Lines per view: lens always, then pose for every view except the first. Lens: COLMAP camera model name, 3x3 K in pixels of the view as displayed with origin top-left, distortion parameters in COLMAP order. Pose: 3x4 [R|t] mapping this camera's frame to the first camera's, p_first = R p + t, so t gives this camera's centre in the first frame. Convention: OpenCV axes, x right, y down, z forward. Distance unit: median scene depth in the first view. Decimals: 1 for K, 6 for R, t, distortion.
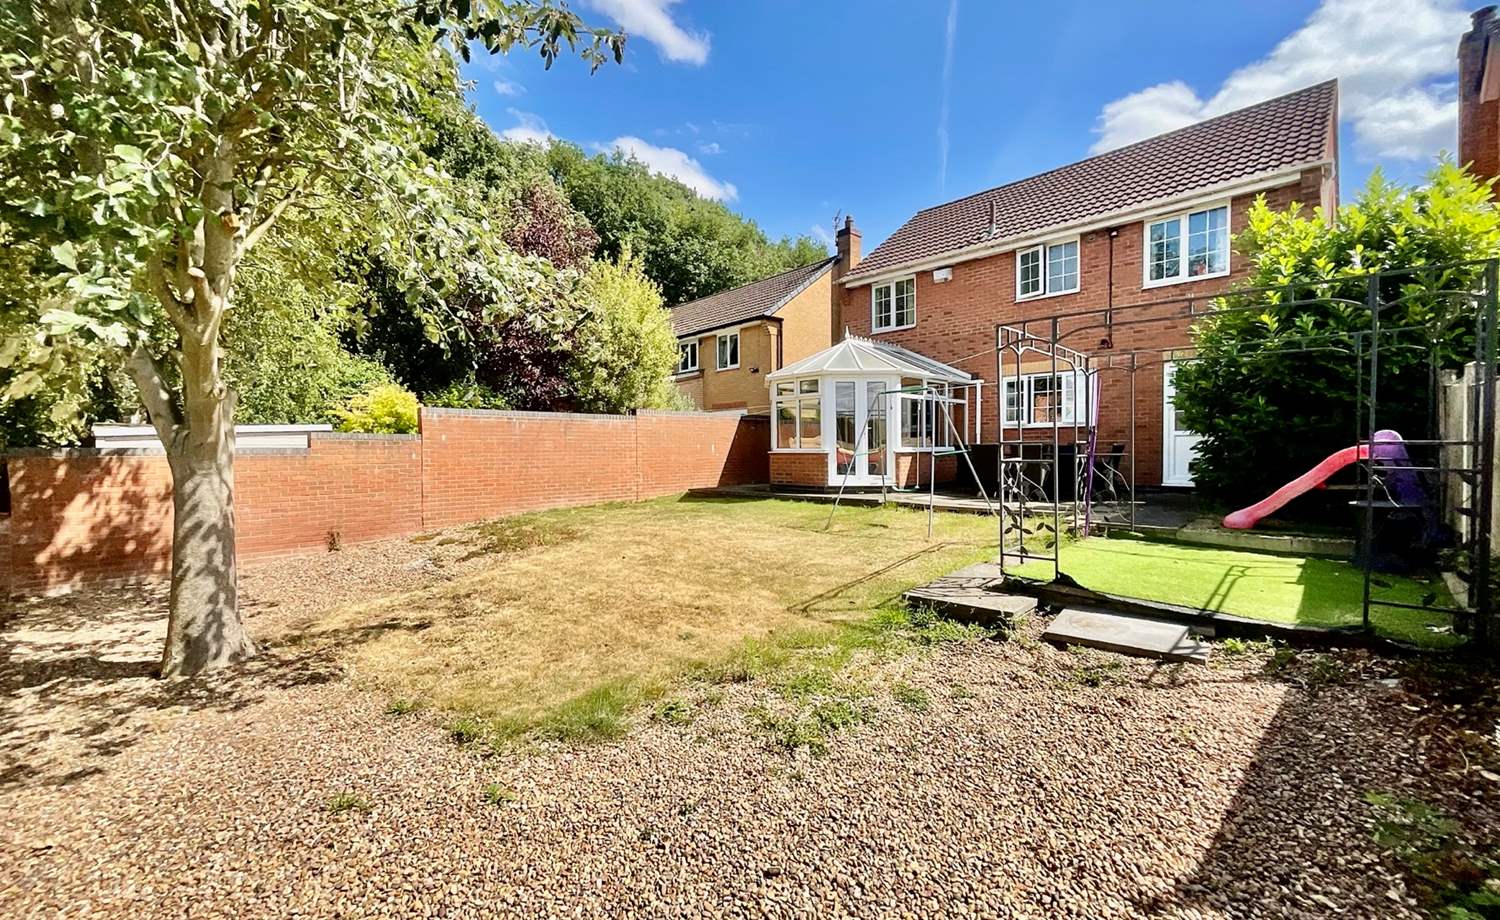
lens RADIAL K [[615.4, 0, 750.0], [0, 615.4, 460.0], [0, 0, 1]] dist [0.000491, 0.000152]
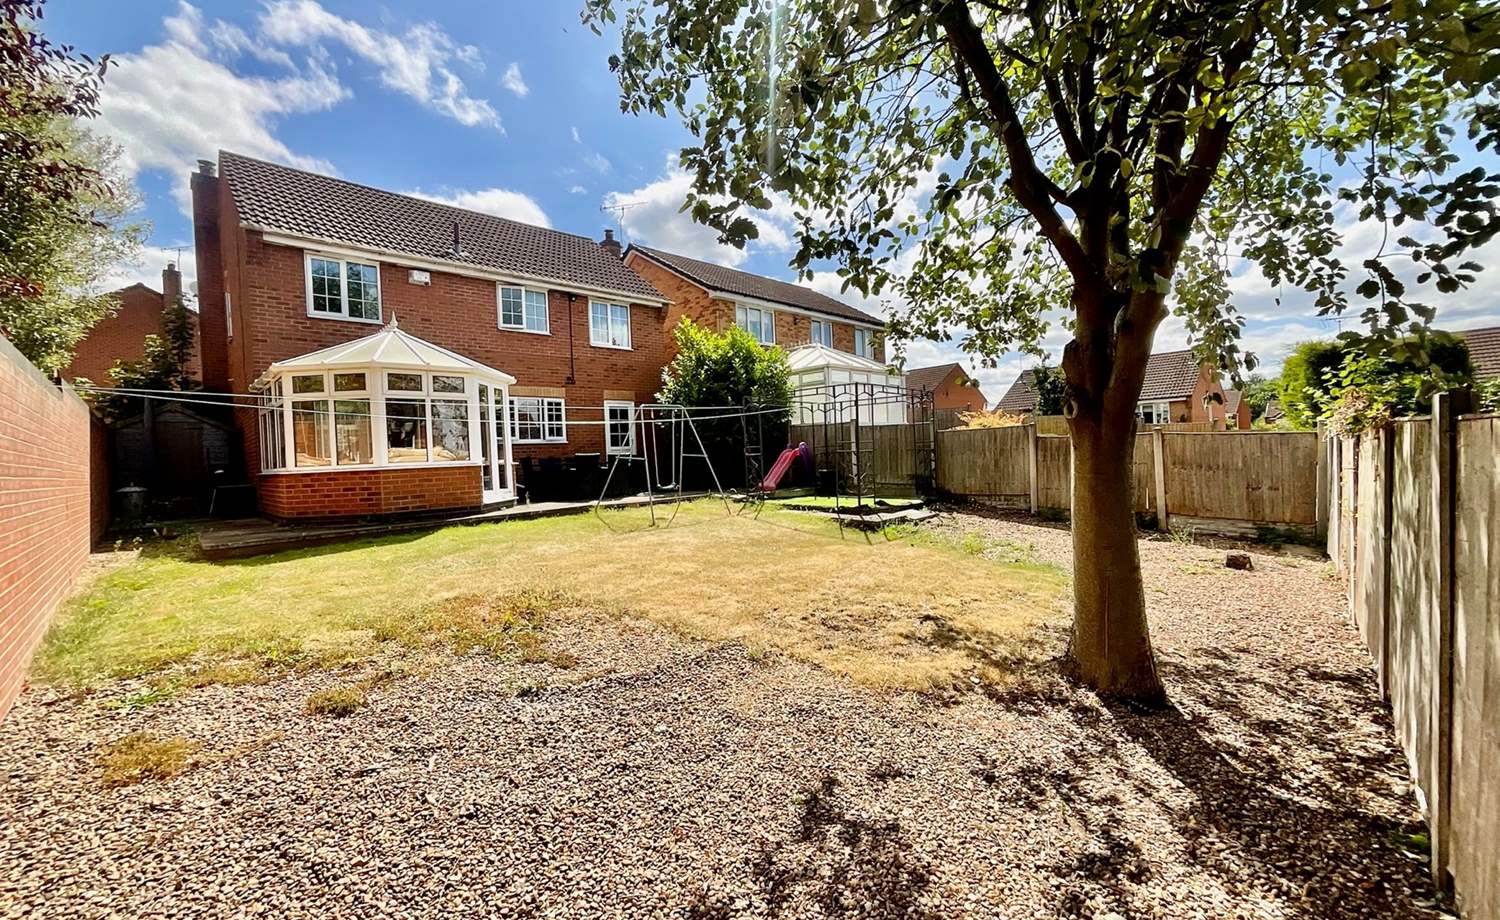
lens RADIAL K [[615.4, 0, 750.0], [0, 615.4, 460.0], [0, 0, 1]] dist [0.000491, 0.000152]
pose [[0.055946, -0.001594, 0.998433, -0.717521], [0.042798, 0.999083, -0.000803, -0.003989], [-0.997516, 0.042775, 0.055963, 0.567061]]
